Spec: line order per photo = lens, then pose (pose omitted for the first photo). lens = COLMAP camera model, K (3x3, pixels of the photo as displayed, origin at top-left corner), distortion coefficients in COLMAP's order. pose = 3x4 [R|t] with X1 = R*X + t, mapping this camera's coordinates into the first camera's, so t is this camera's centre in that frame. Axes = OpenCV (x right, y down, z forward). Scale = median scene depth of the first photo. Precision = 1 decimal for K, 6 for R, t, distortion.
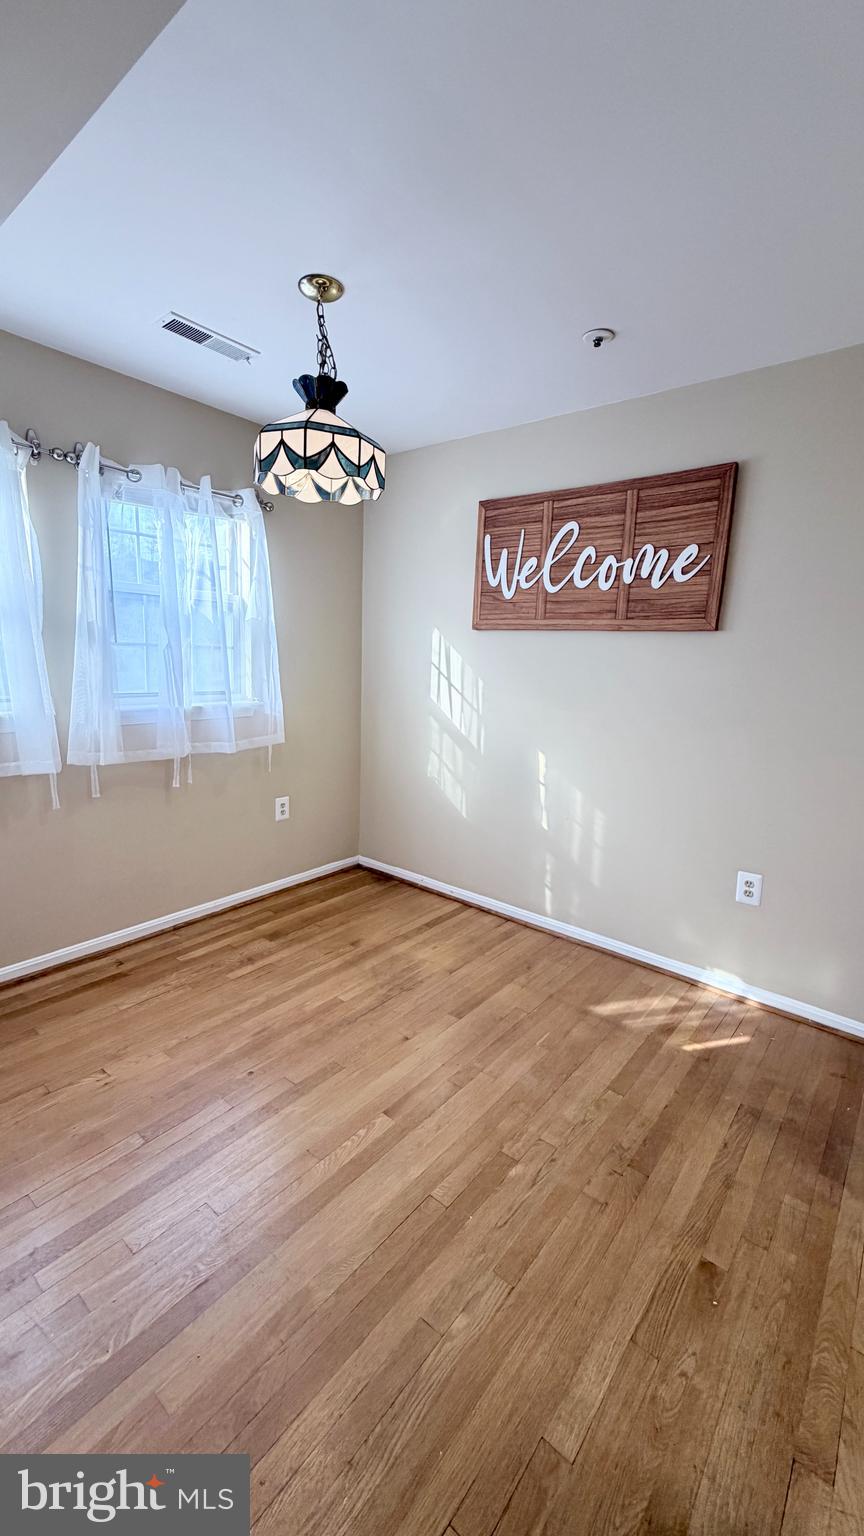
lens RADIAL K [[606.4, 0, 438.6], [0, 606.4, 763.0], [0, 0, 1]] dist [0.000954, 0.000094]
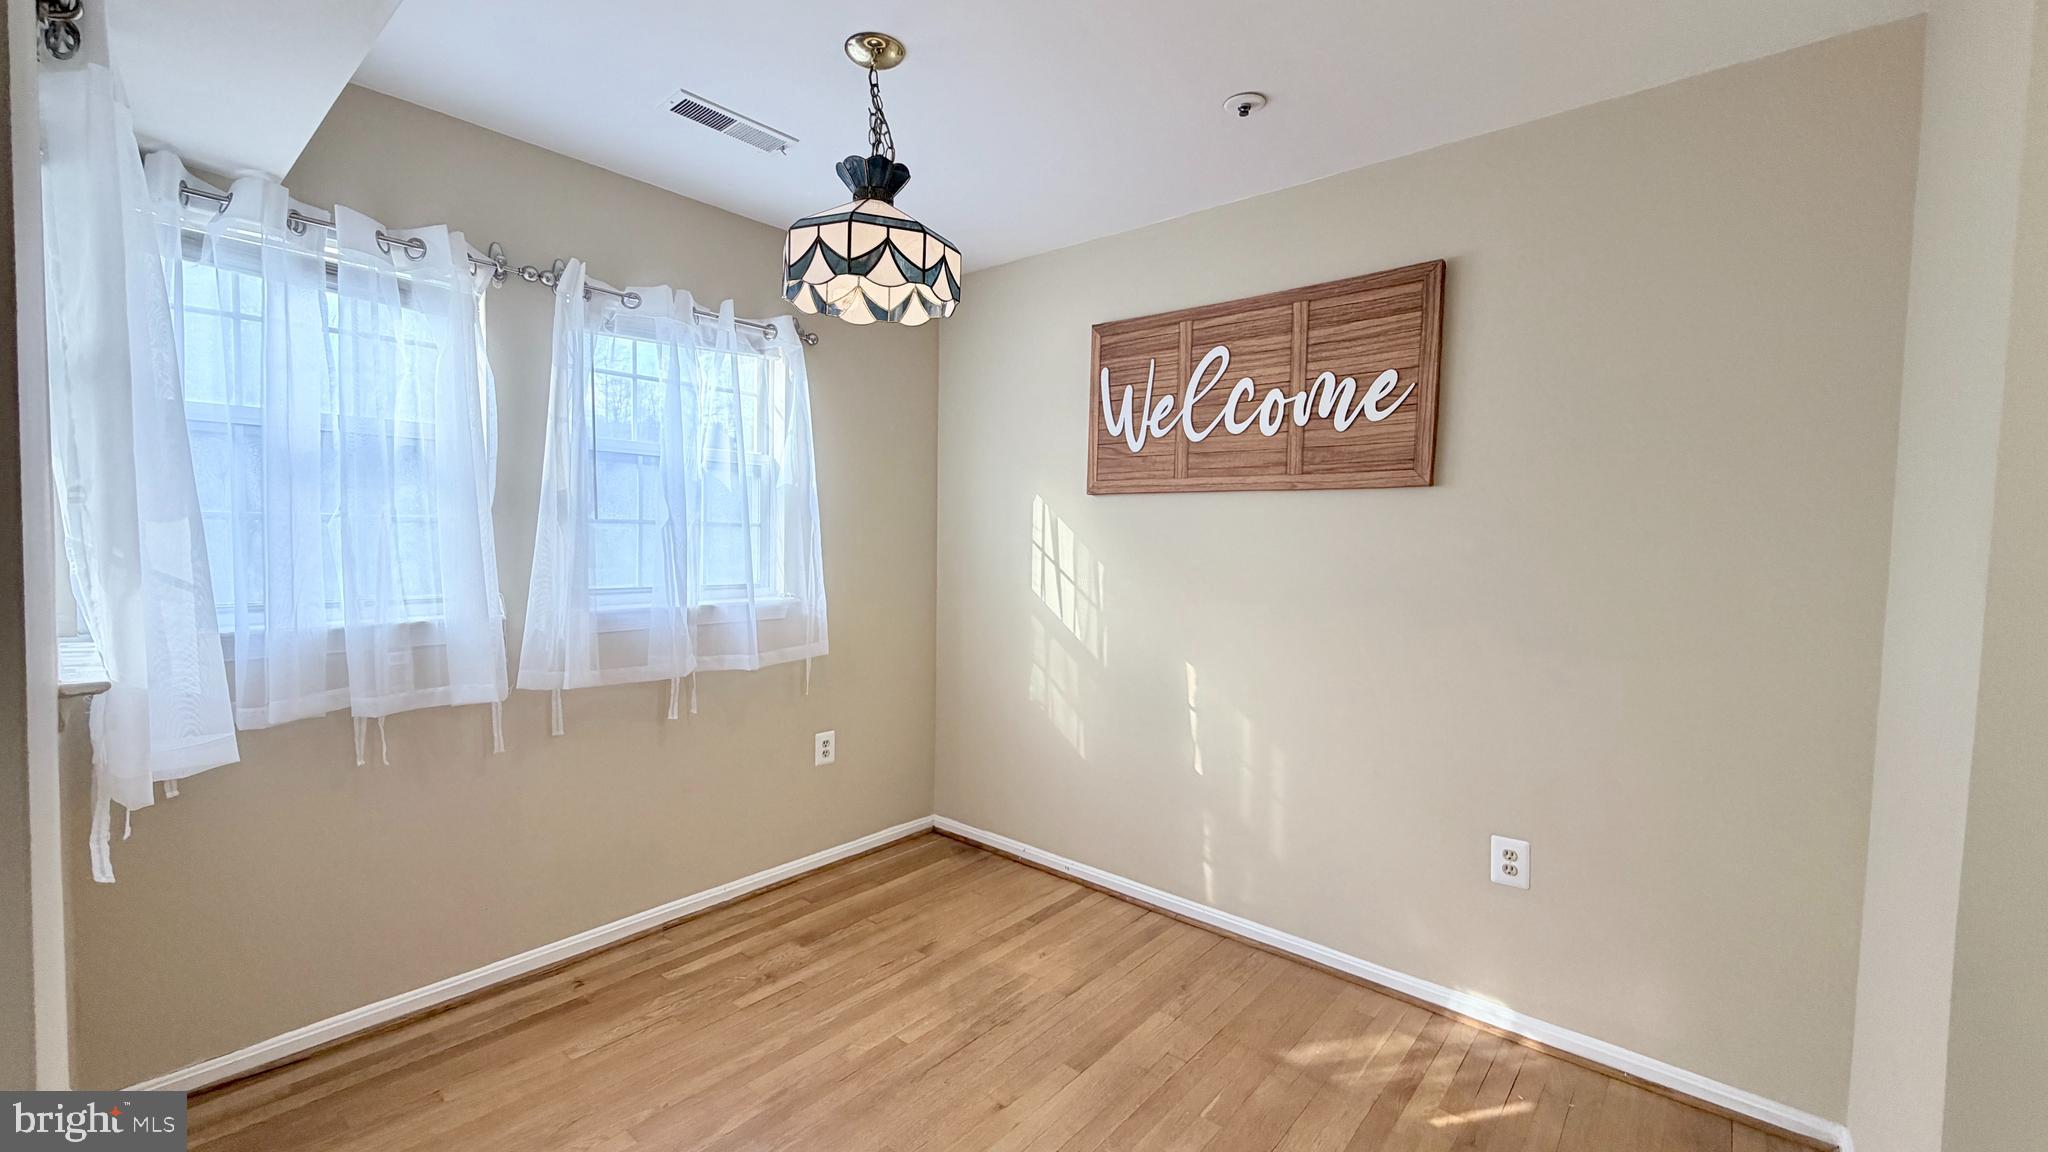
lens RADIAL K [[803.2, 0, 1023.5], [0, 803.2, 579.7], [0, 0, 1]] dist [0.002079, 0.000071]
pose [[0.999375, -0.018141, -0.030331, 0.007483], [0.014160, 0.991843, -0.126680, 0.002687], [0.032382, 0.126171, 0.991480, 0.064822]]
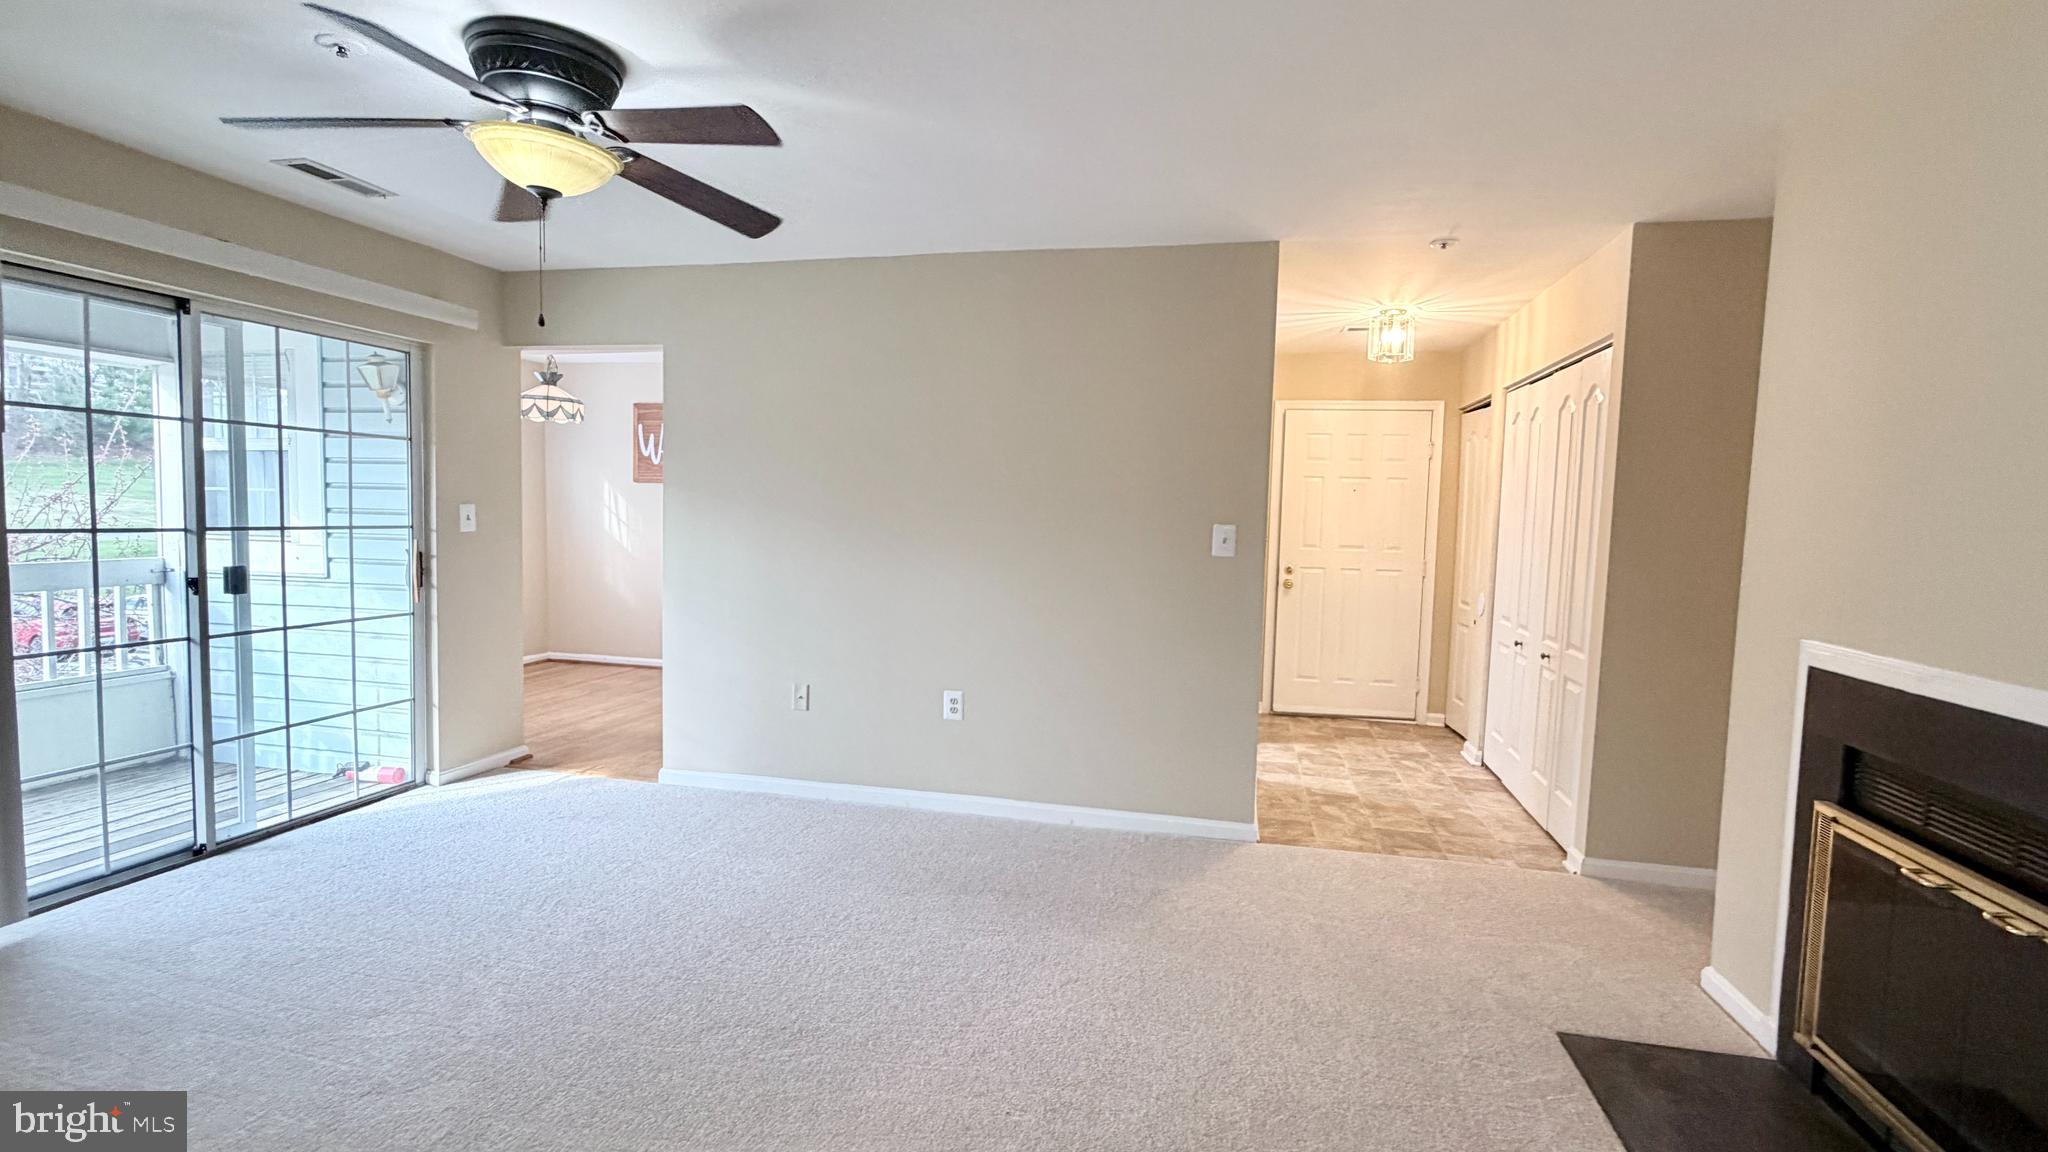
lens RADIAL K [[958.2, 0, 1024.0], [0, 958.2, 576.0], [0, 0, 1]] dist [-0.001918, -0.000343]
pose [[0.906324, -0.042766, 0.420414, -0.091525], [0.081603, 0.993853, -0.074821, 0.330158], [-0.414630, 0.102119, 0.904242, -1.877776]]
